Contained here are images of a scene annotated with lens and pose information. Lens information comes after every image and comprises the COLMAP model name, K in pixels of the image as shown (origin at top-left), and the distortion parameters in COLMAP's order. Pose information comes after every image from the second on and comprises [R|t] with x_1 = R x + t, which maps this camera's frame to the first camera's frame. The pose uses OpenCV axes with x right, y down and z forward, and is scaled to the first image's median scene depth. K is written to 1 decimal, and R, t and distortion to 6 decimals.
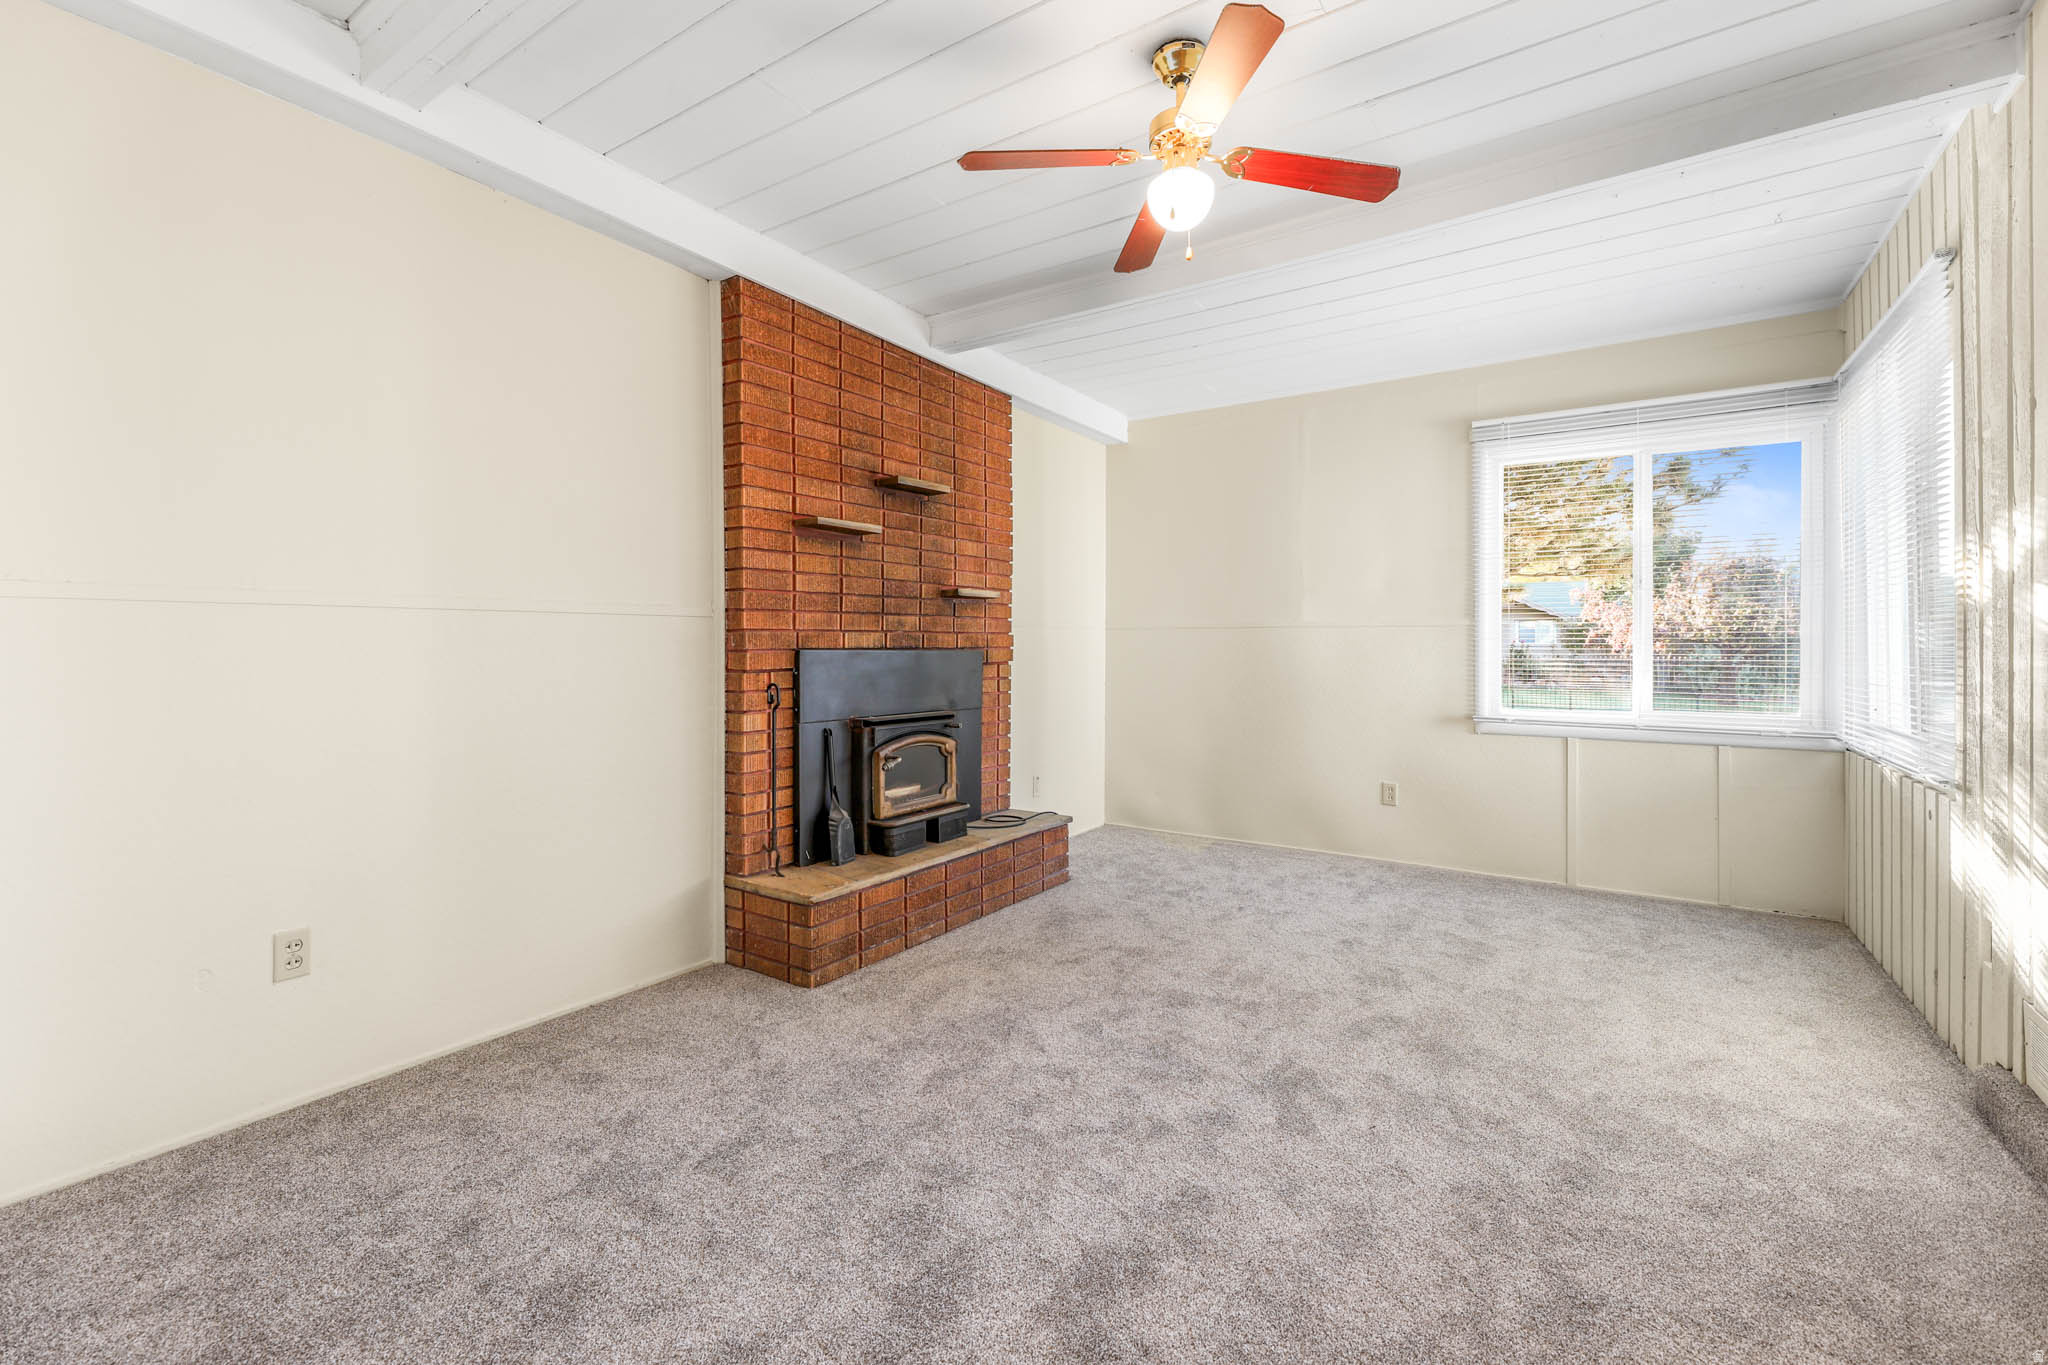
lens RADIAL K [[857.1, 0, 1051.4], [0, 857.1, 643.5], [0, 0, 1]] dist [-0.002961, -0.001073]
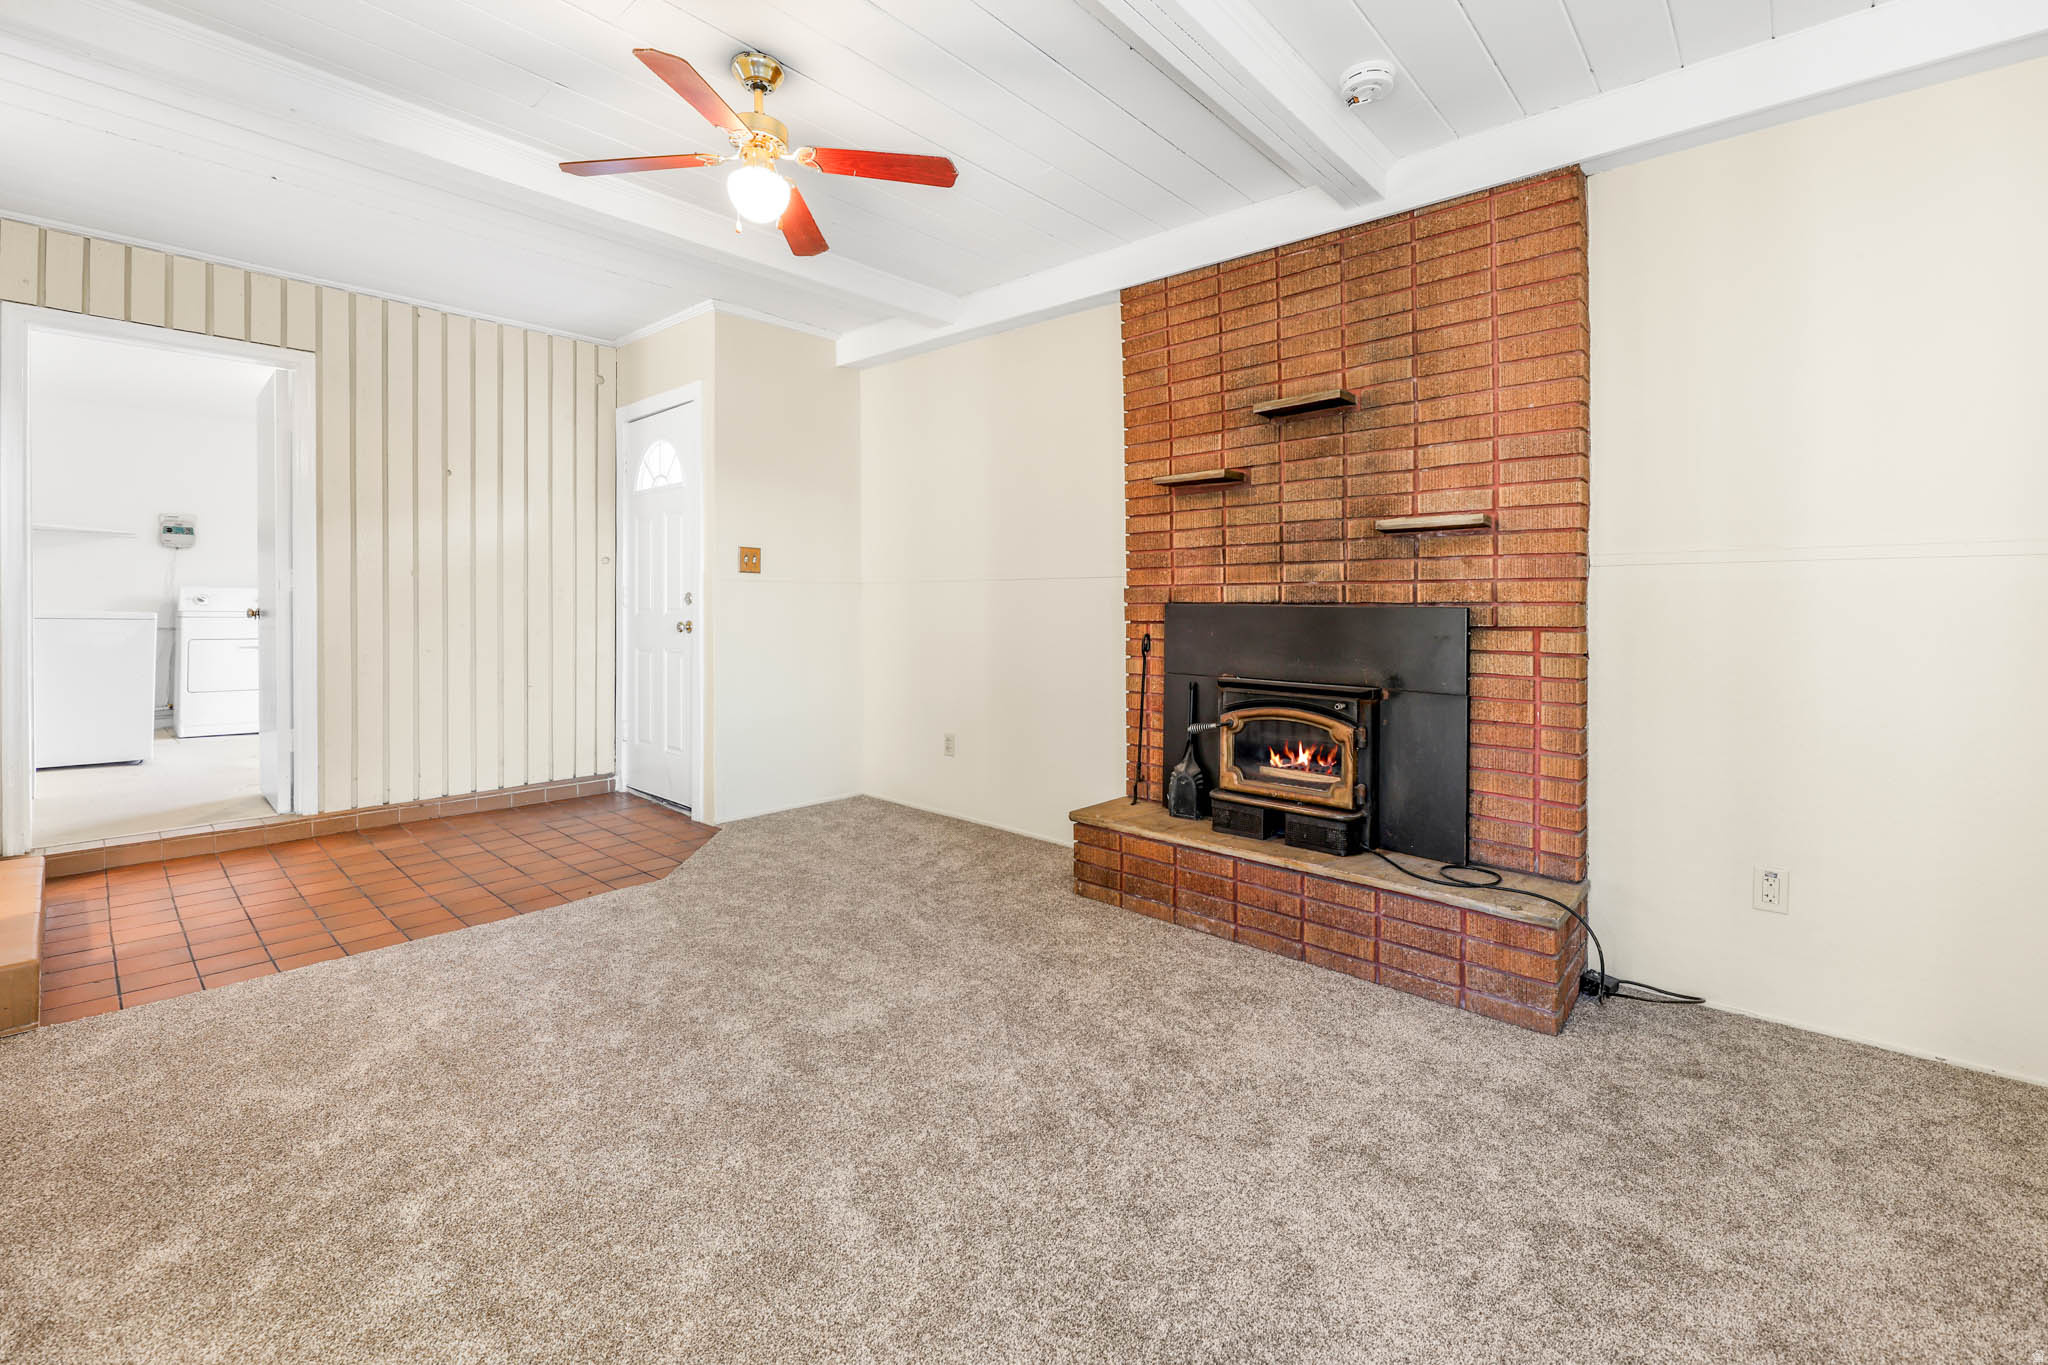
lens RADIAL K [[857.1, 0, 1049.5], [0, 857.1, 609.4], [0, 0, 1]] dist [-0.002961, -0.001073]
pose [[-0.132415, 0.005130, -0.991181, 0.745230], [-0.002911, 0.999980, 0.005564, 0.008462], [0.991190, 0.003622, -0.132398, 0.949396]]
